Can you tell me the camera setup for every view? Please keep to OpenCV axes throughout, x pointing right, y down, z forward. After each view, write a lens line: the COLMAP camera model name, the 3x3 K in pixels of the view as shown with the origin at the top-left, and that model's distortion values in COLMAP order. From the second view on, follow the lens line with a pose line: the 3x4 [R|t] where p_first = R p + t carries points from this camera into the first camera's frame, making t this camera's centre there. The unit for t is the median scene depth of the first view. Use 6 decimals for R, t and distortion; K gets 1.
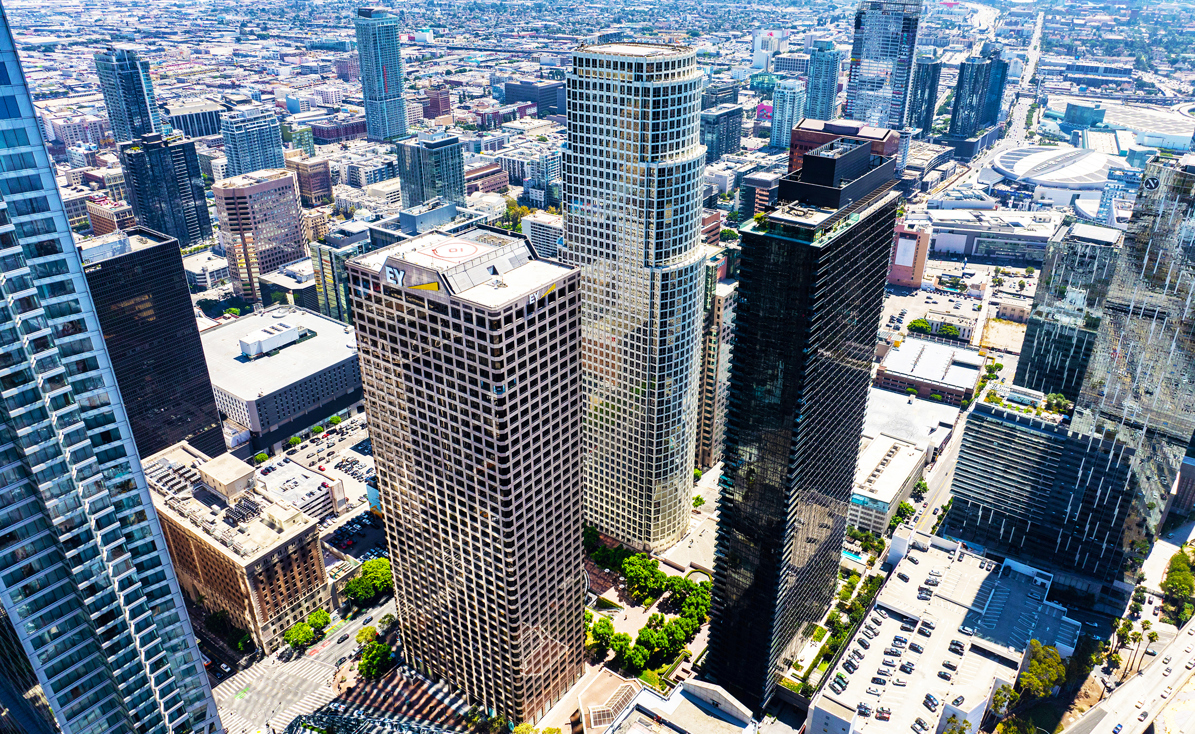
lens RADIAL K [[847.9, 0, 597.5], [0, 847.9, 367.0], [0, 0, 1]] dist [-0.027535, 0.001890]
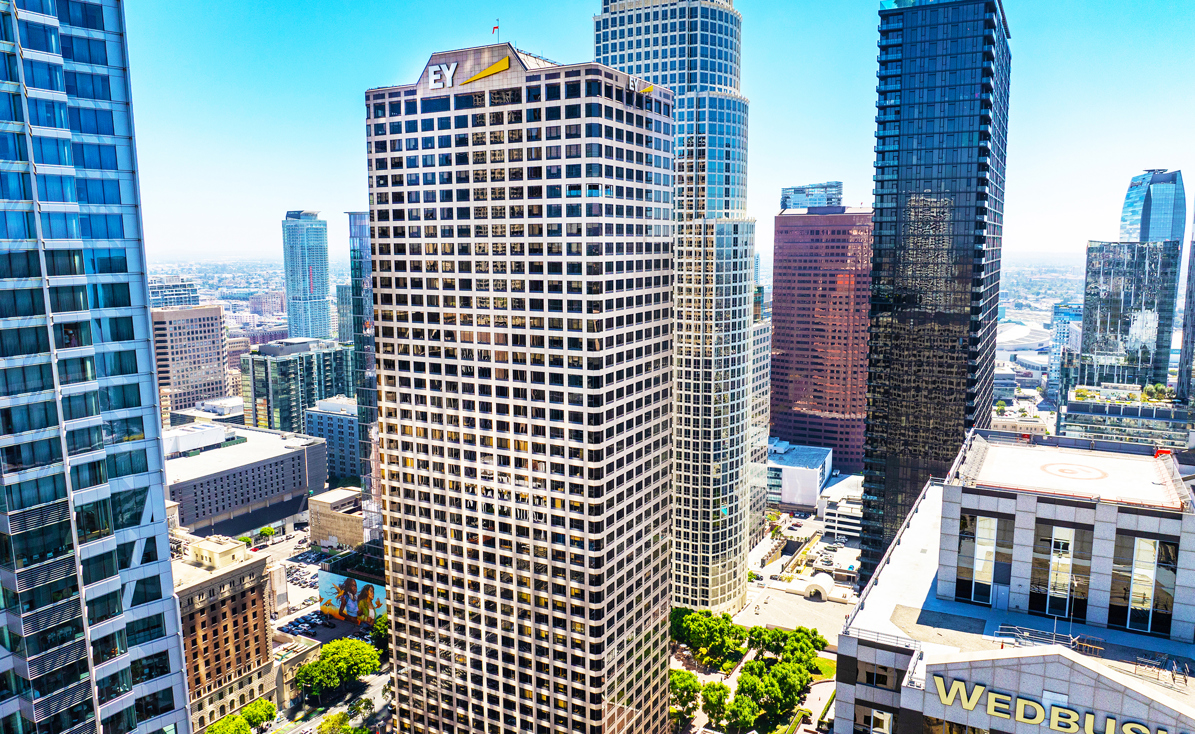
lens RADIAL K [[847.9, 0, 597.5], [0, 847.9, 367.0], [0, 0, 1]] dist [-0.027535, 0.001890]
pose [[0.992362, -0.020257, 0.121686, -0.133699], [0.058773, 0.944912, -0.322004, 0.261157], [-0.108460, 0.326696, 0.938886, 0.245279]]
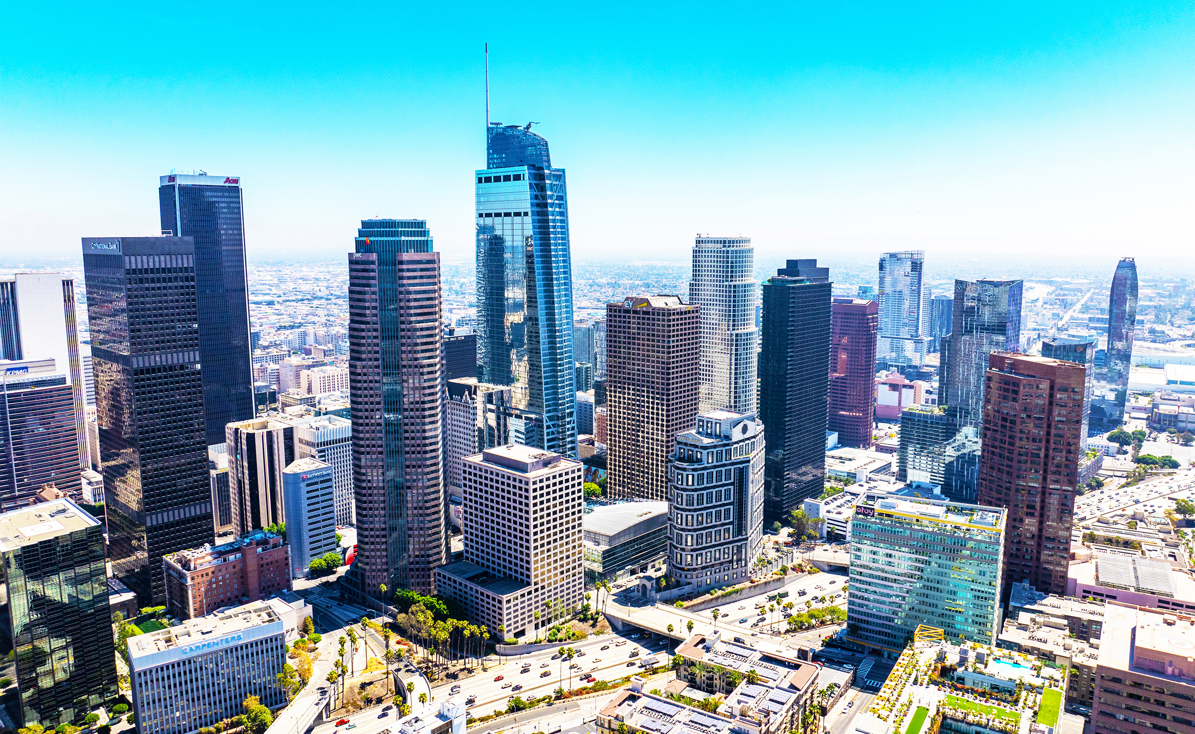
lens RADIAL K [[847.9, 0, 597.5], [0, 847.9, 367.0], [0, 0, 1]] dist [-0.027535, 0.001890]
pose [[0.993354, 0.017266, -0.113799, -0.023442], [-0.052321, 0.948369, -0.312825, 0.605001], [0.102522, 0.316700, 0.942969, -0.950128]]
